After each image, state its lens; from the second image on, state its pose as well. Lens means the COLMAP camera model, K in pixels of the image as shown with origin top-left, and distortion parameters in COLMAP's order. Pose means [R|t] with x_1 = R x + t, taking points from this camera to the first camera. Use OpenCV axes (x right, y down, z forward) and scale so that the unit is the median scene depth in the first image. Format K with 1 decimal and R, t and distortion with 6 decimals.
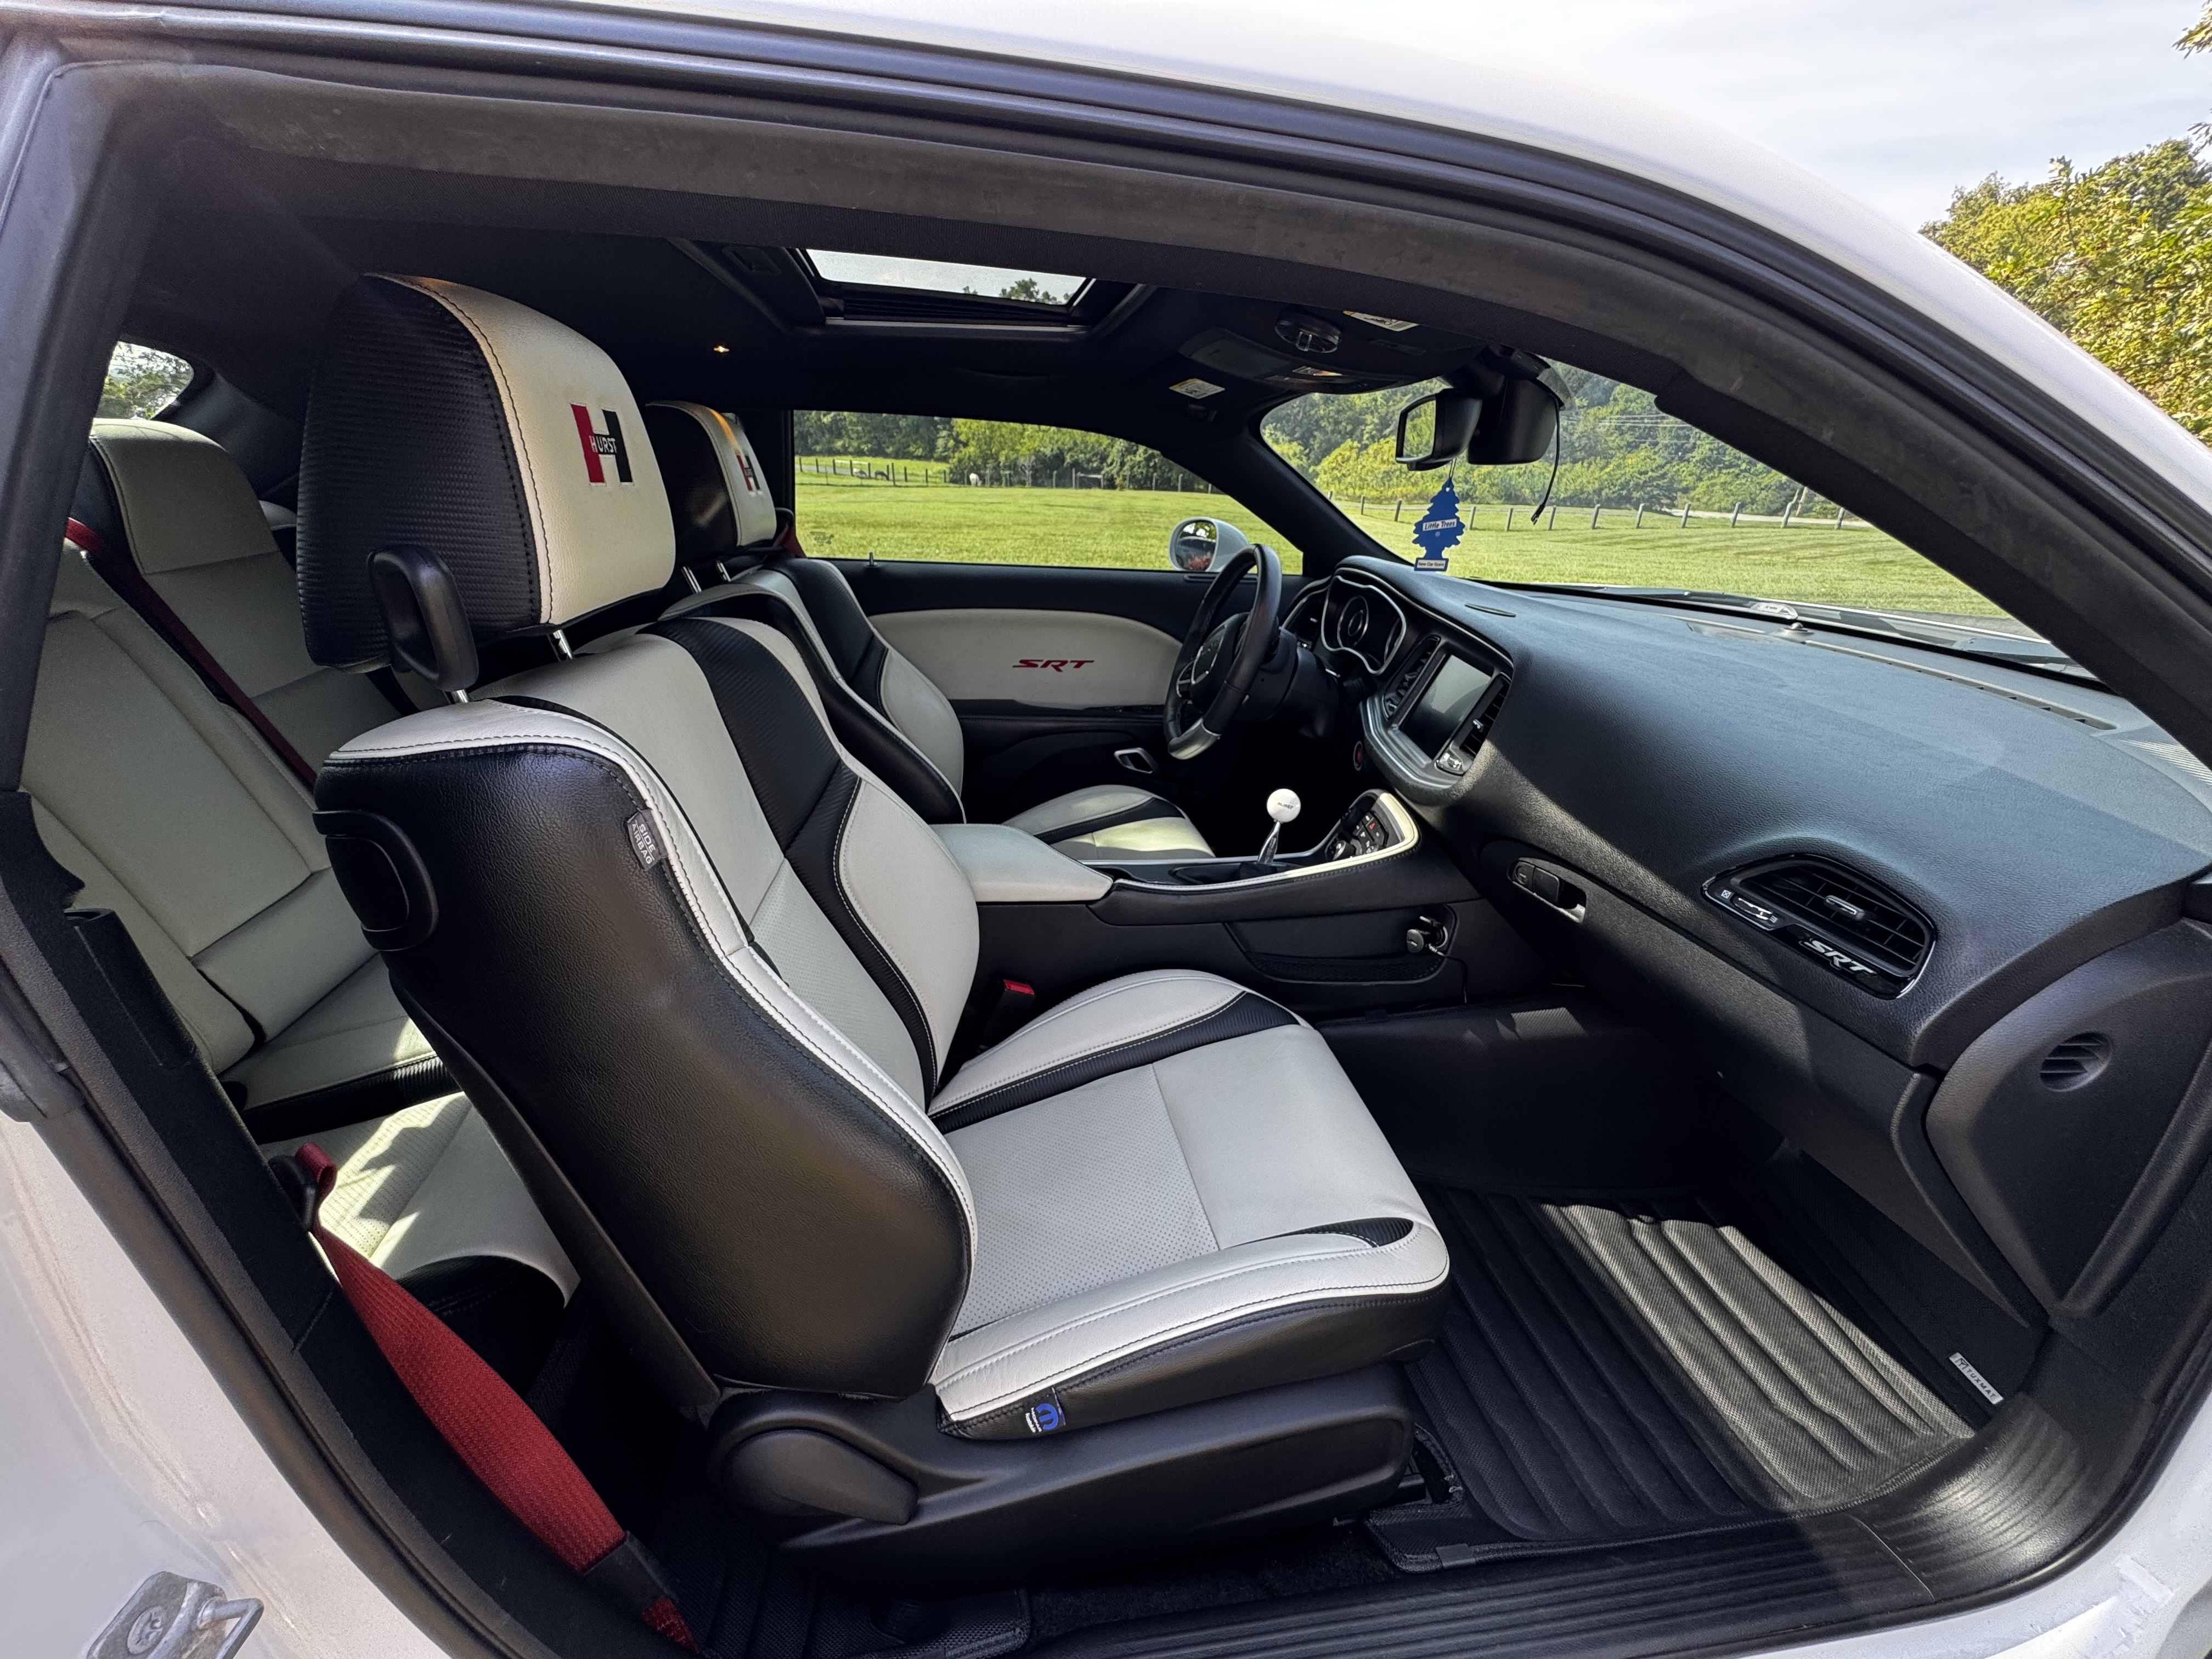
lens RADIAL K [[883.7, 0, 1106.0], [0, 883.7, 829.5], [0, 0, 1]] dist [-0.003769, -0.000455]
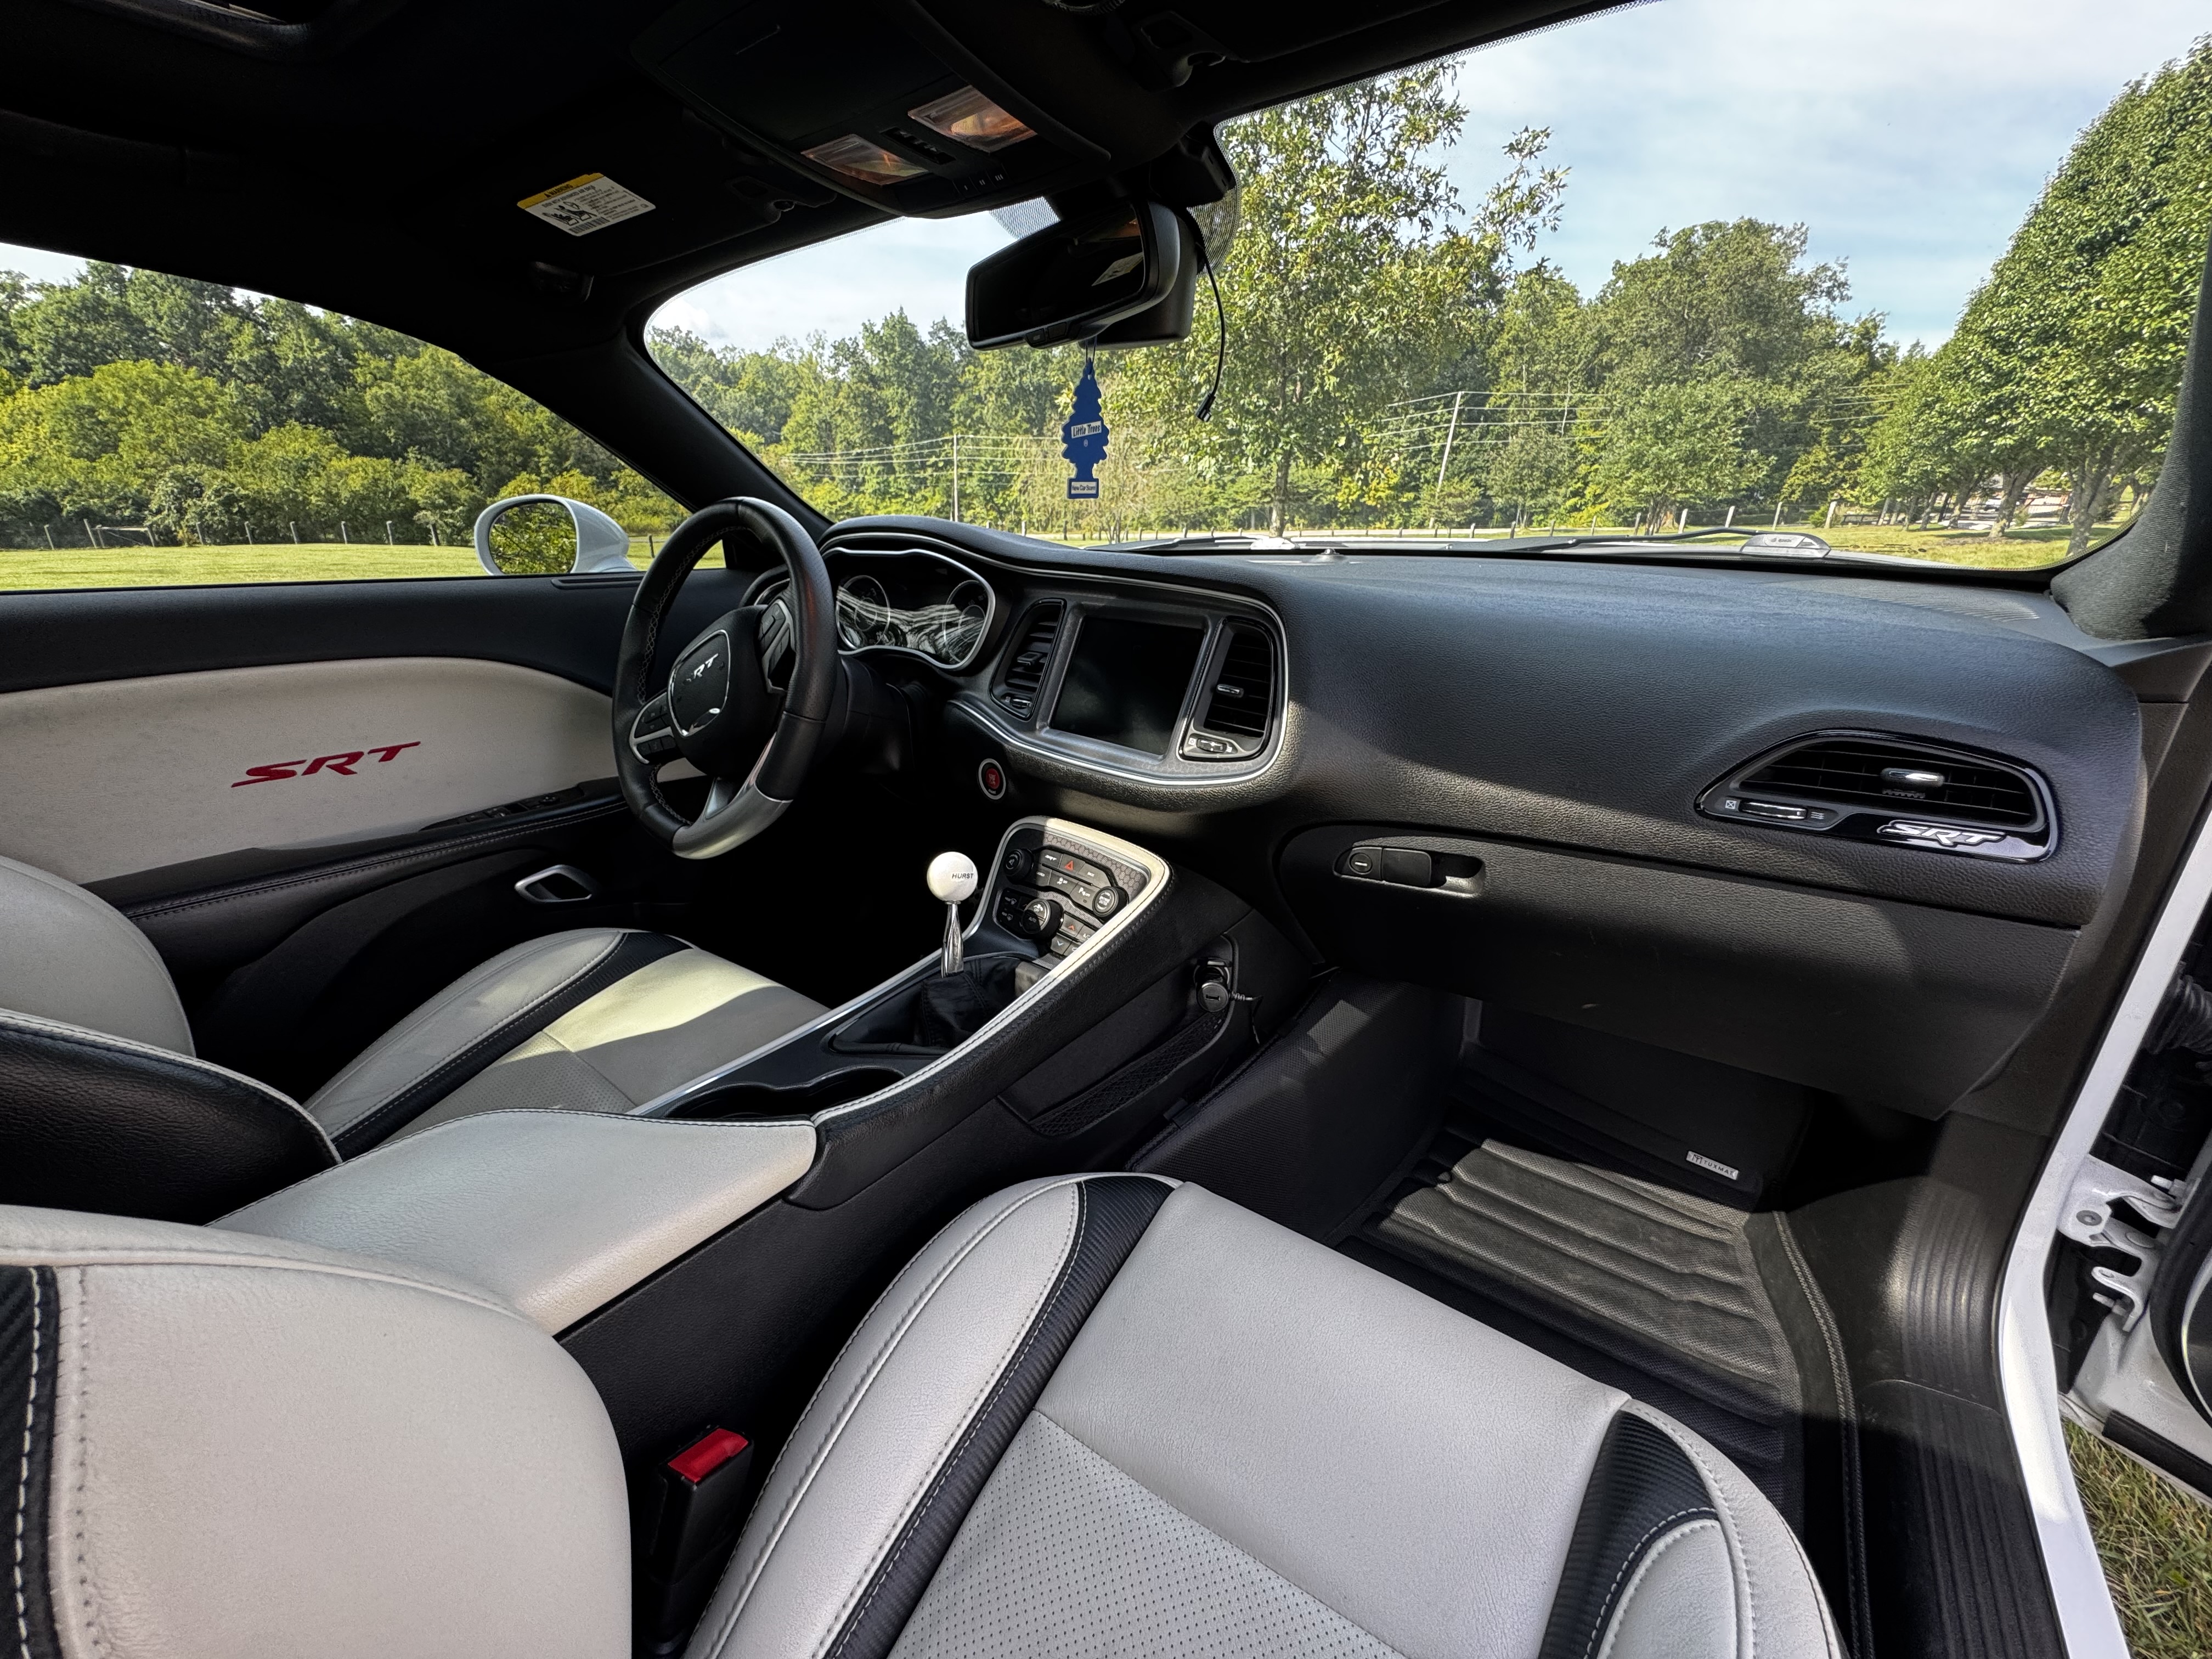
lens RADIAL K [[883.7, 0, 1106.0], [0, 883.7, 829.5], [0, 0, 1]] dist [-0.003769, -0.000455]
pose [[0.696235, -0.268097, 0.665869, -0.142970], [0.292099, 0.953173, 0.078353, -0.077907], [-0.655694, 0.139948, 0.741943, 0.436985]]
